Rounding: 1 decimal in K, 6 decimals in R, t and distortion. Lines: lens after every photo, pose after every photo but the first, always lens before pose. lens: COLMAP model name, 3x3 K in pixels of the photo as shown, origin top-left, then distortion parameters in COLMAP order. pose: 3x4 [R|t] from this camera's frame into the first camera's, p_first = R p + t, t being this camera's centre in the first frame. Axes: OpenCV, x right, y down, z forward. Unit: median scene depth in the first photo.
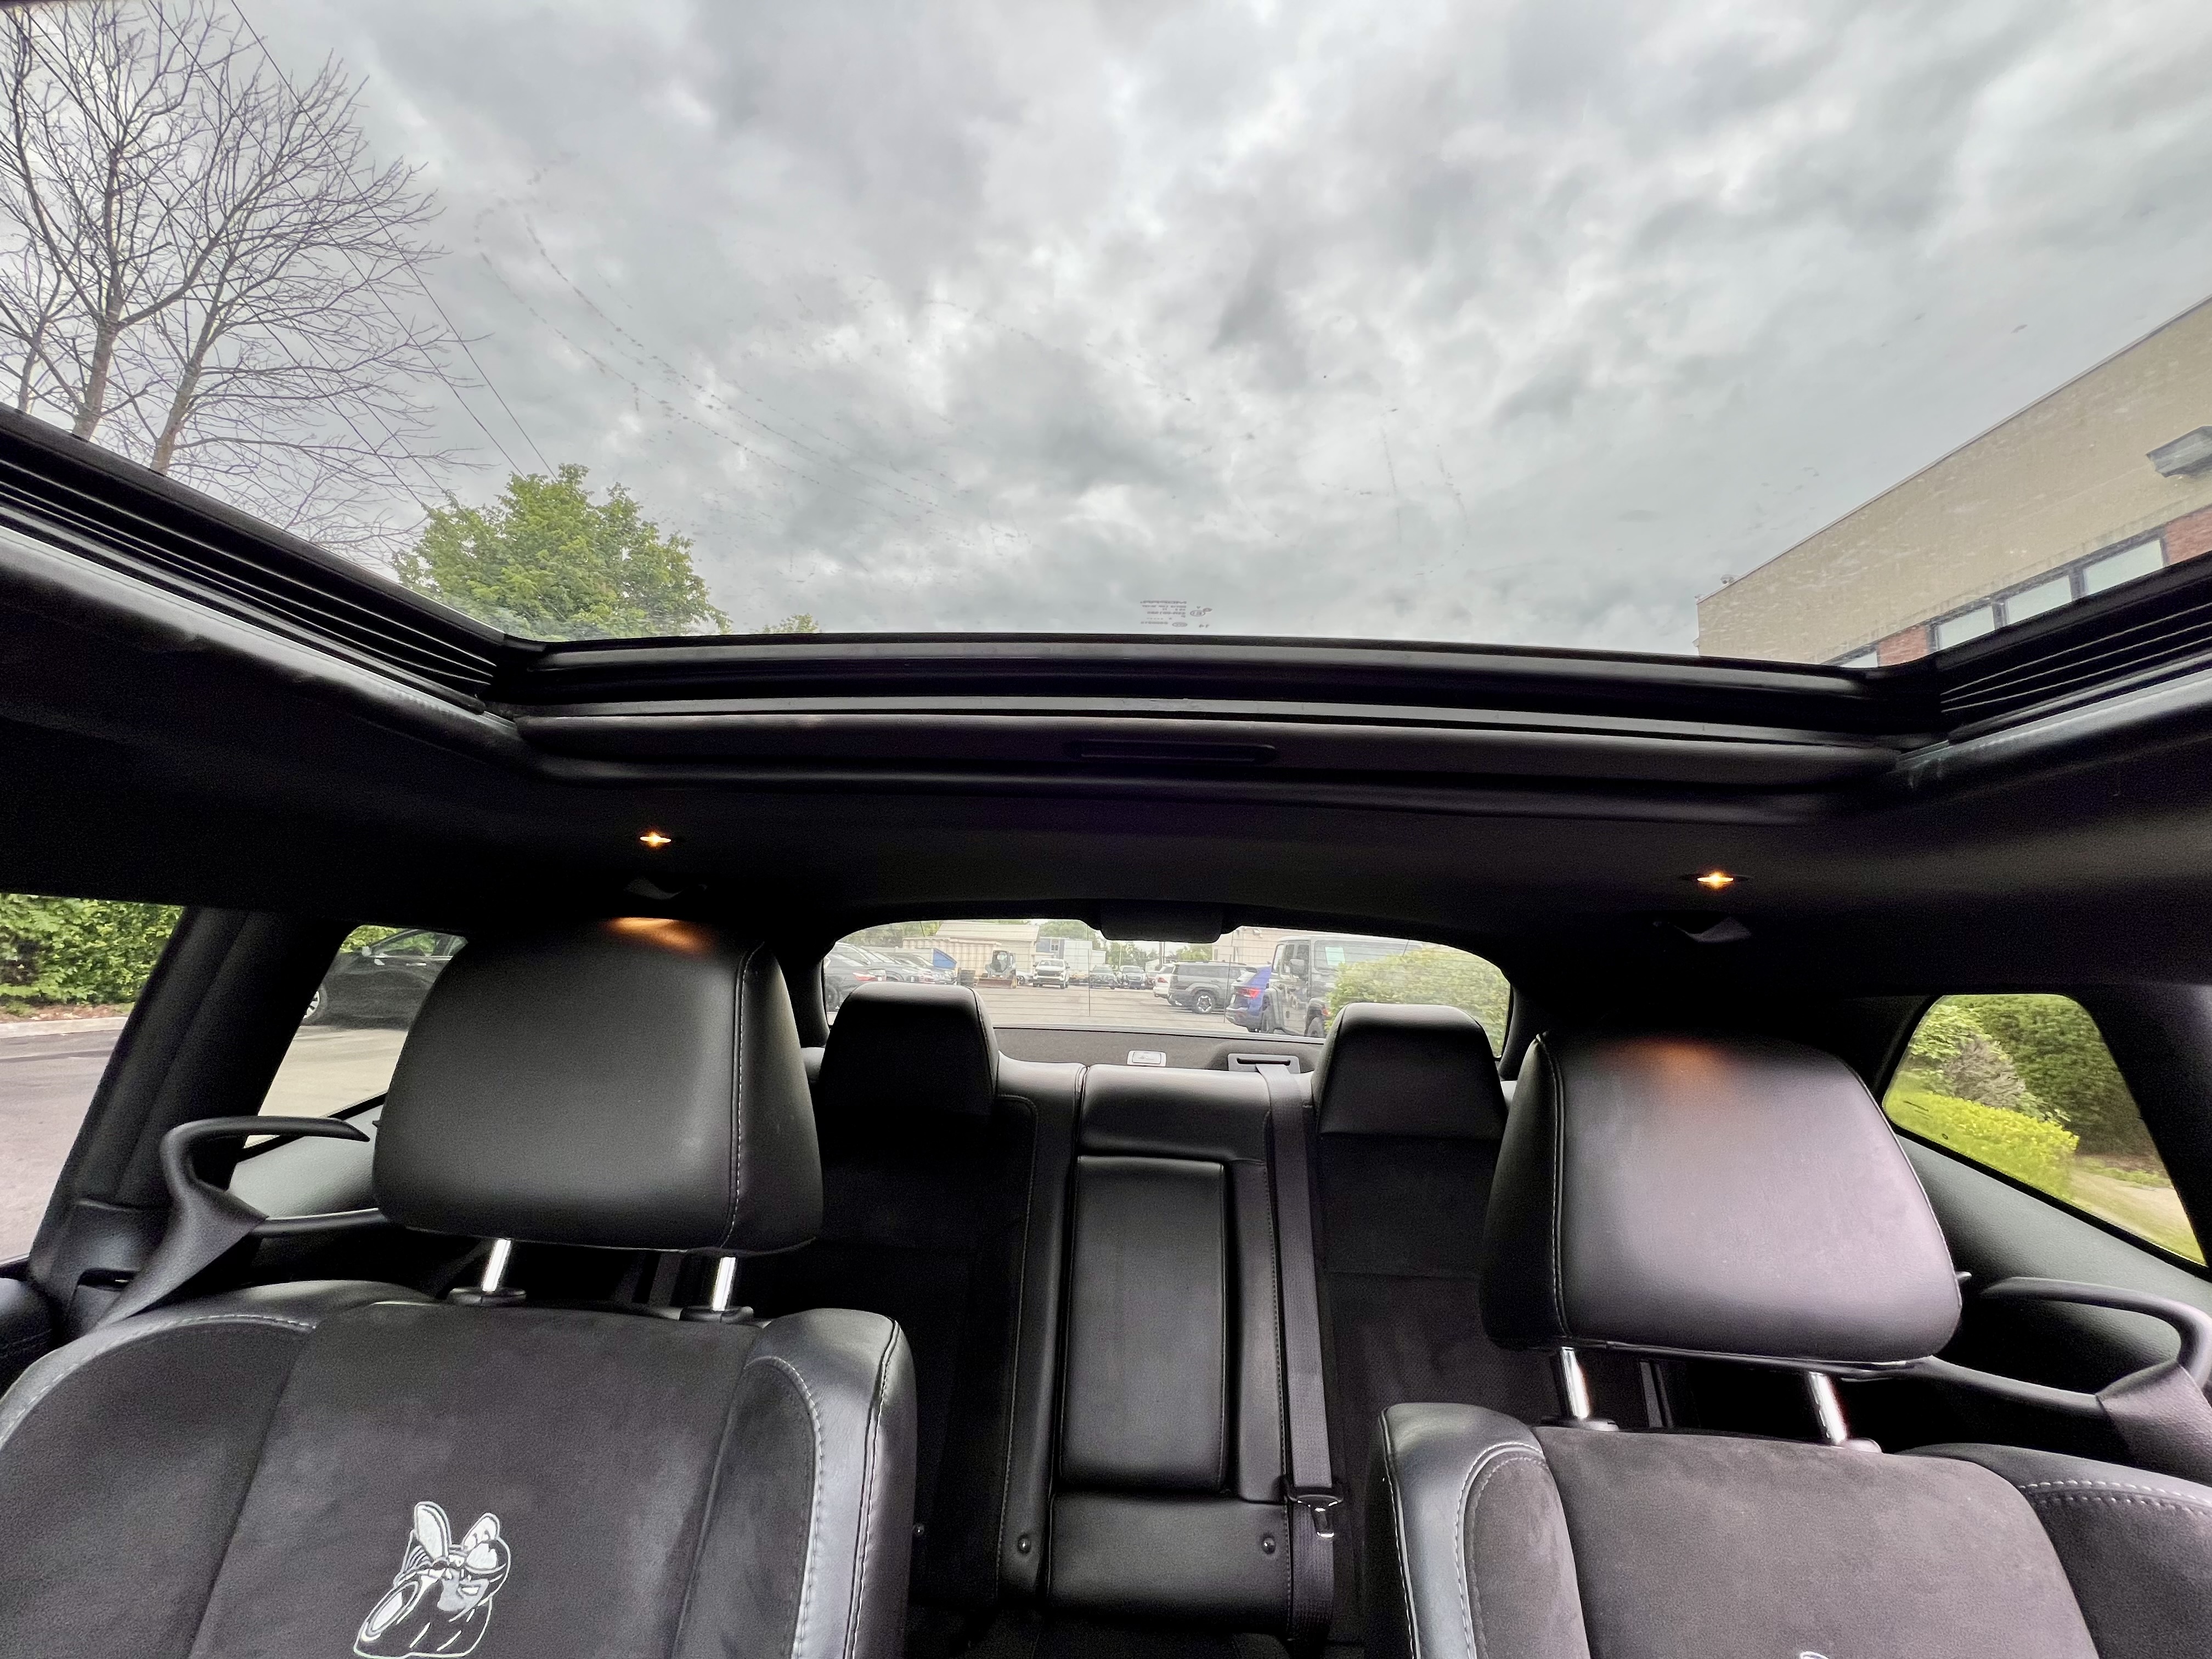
lens RADIAL K [[854.1, 0, 1107.3], [0, 854.1, 822.1], [0, 0, 1]] dist [0.017564, 0.000202]
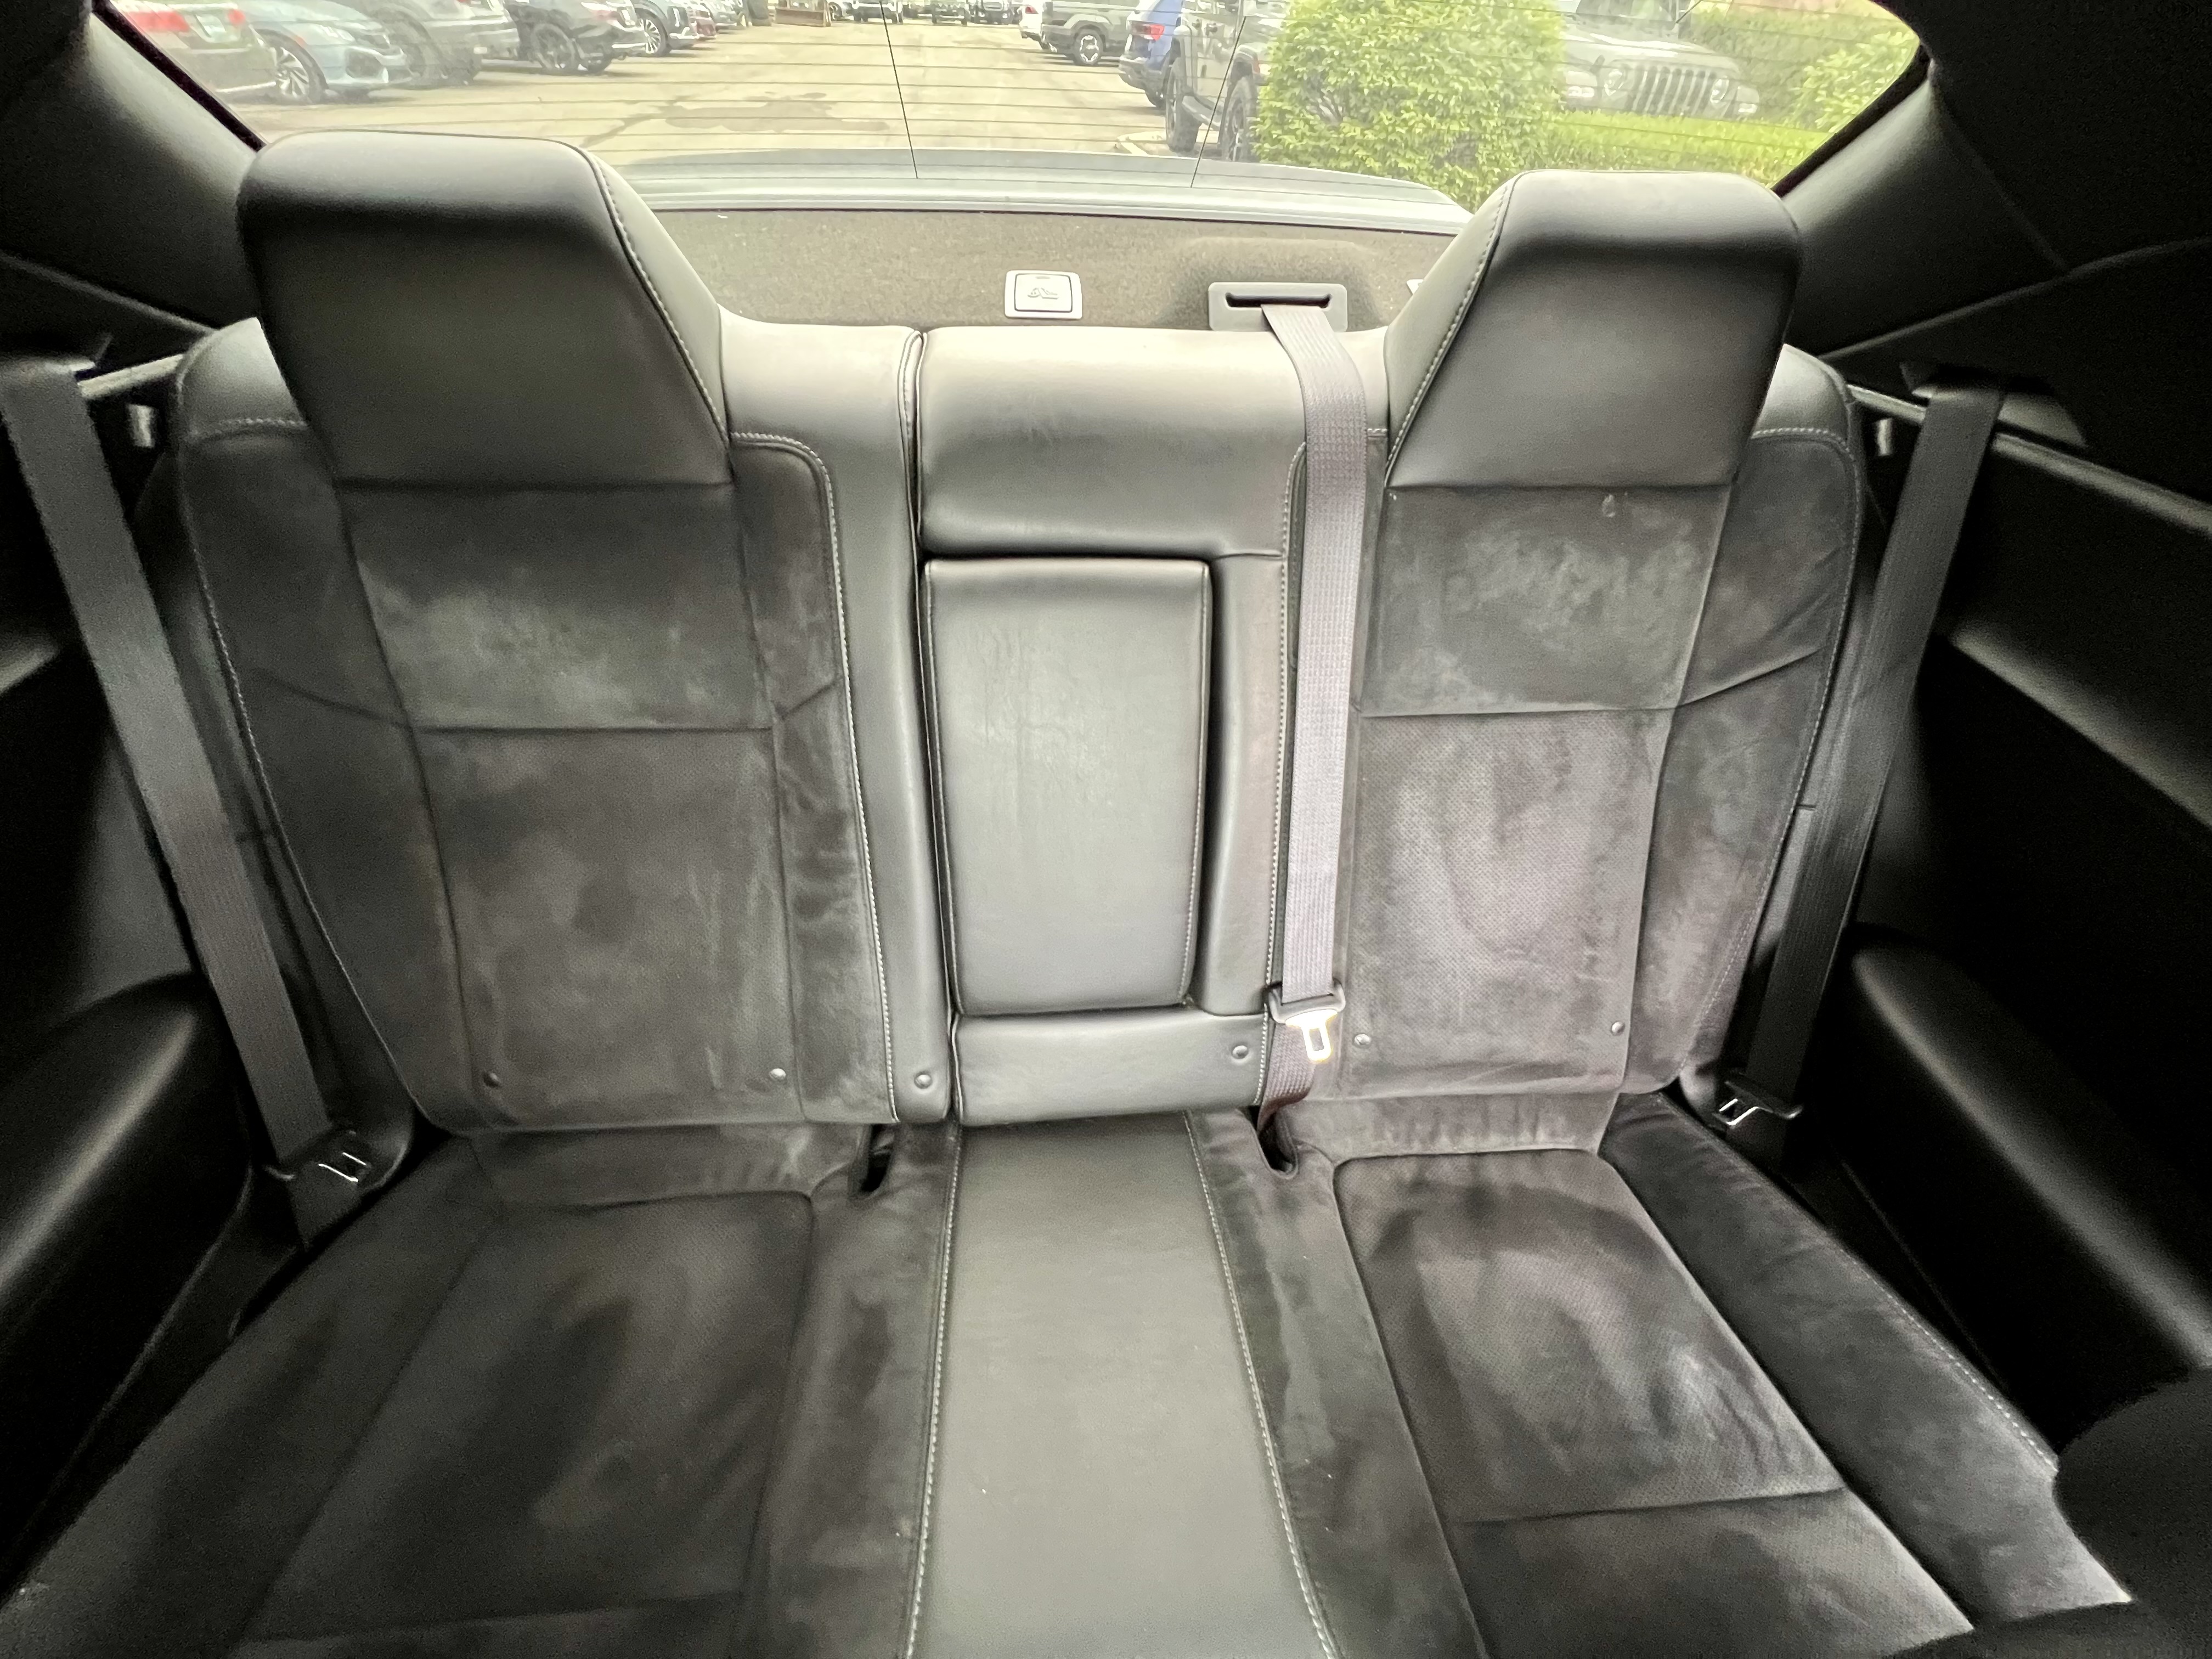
lens RADIAL K [[894.9, 0, 1105.0], [0, 894.9, 824.8], [0, 0, 1]] dist [-0.004367, -0.000378]
pose [[0.992324, -0.087464, 0.087426, 0.010017], [-0.017104, 0.603089, 0.797490, 0.051282], [-0.122478, -0.792864, 0.596964, 0.468410]]
